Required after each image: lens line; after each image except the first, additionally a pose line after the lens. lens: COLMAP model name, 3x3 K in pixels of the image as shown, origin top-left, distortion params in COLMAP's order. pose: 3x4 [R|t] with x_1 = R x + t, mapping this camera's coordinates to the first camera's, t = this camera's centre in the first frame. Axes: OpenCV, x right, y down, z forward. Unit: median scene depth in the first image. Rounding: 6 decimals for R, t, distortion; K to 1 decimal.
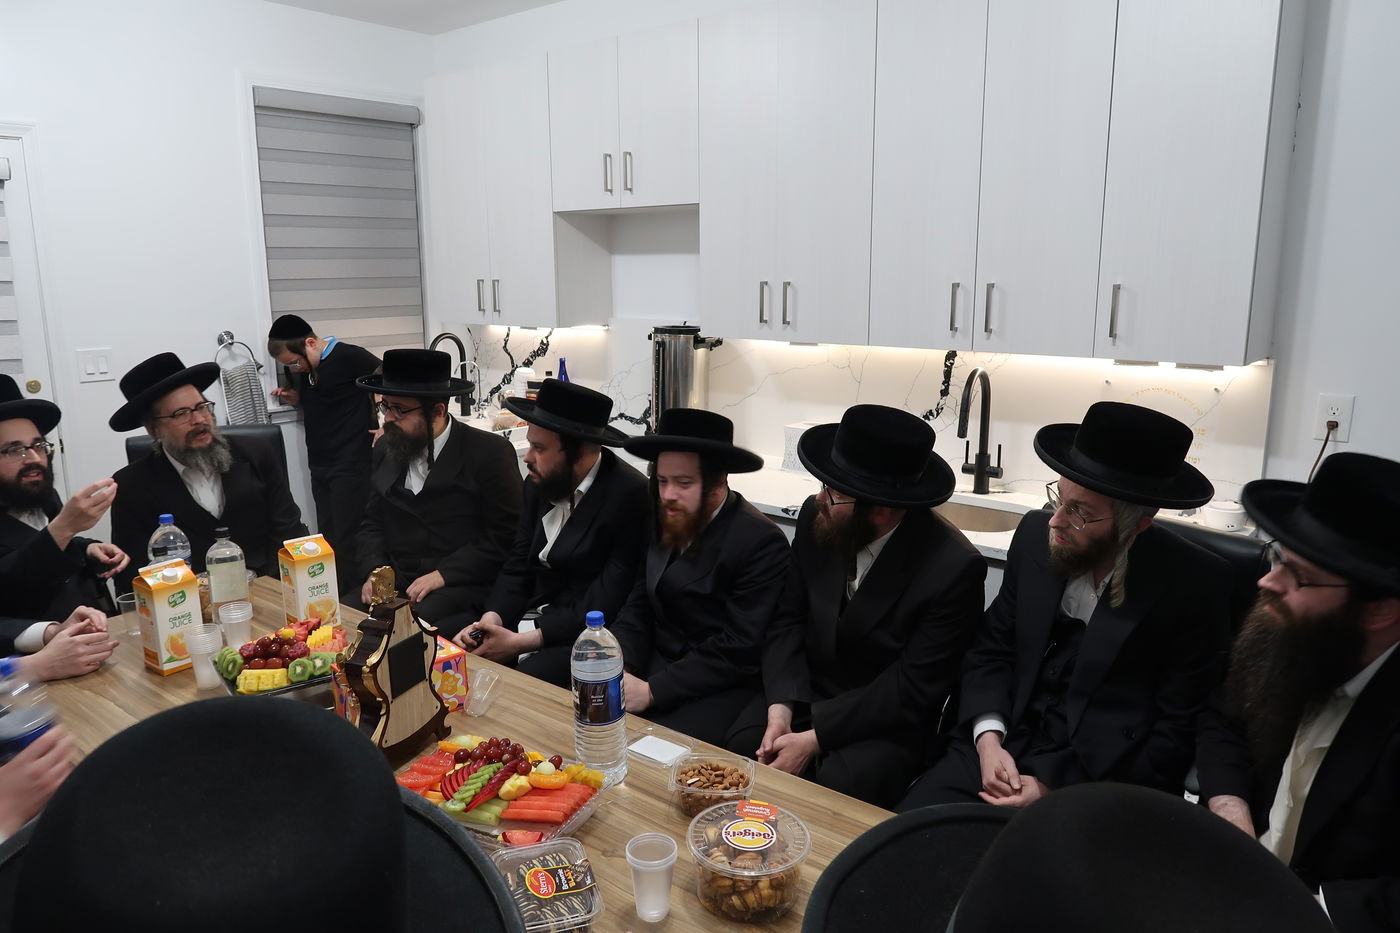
lens RADIAL K [[962.5, 0, 698.4], [0, 962.5, 464.8], [0, 0, 1]] dist [-0.022256, 0.007297]
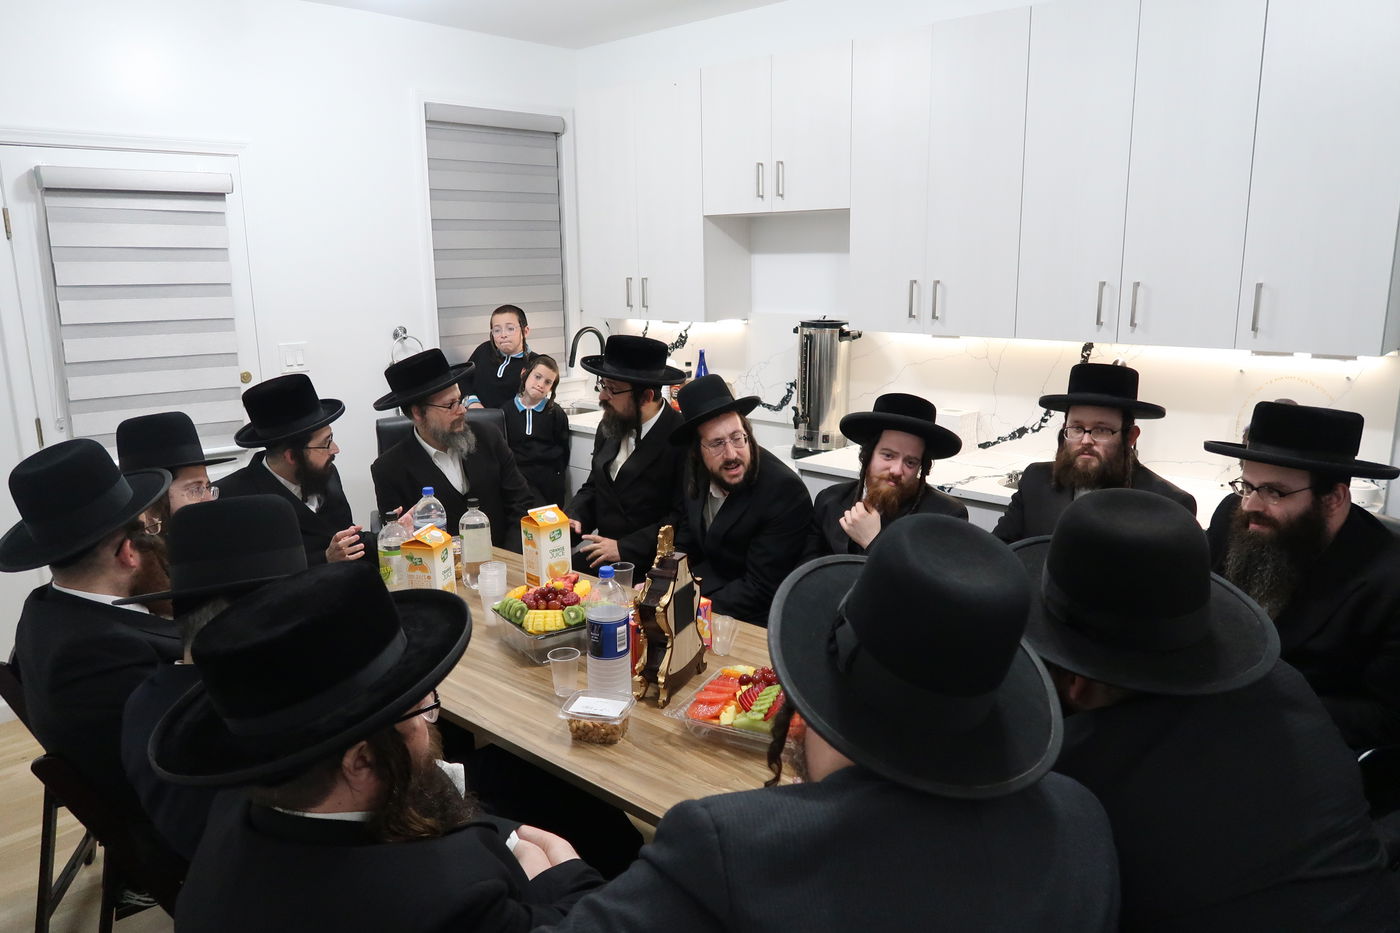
lens RADIAL K [[962.5, 0, 701.4], [0, 962.5, 463.5], [0, 0, 1]] dist [-0.022256, 0.007297]
pose [[0.998726, 0.002293, -0.050418, -0.117937], [-0.001842, 0.999958, 0.008981, 0.009008], [0.050436, -0.008876, 0.998688, -0.106779]]
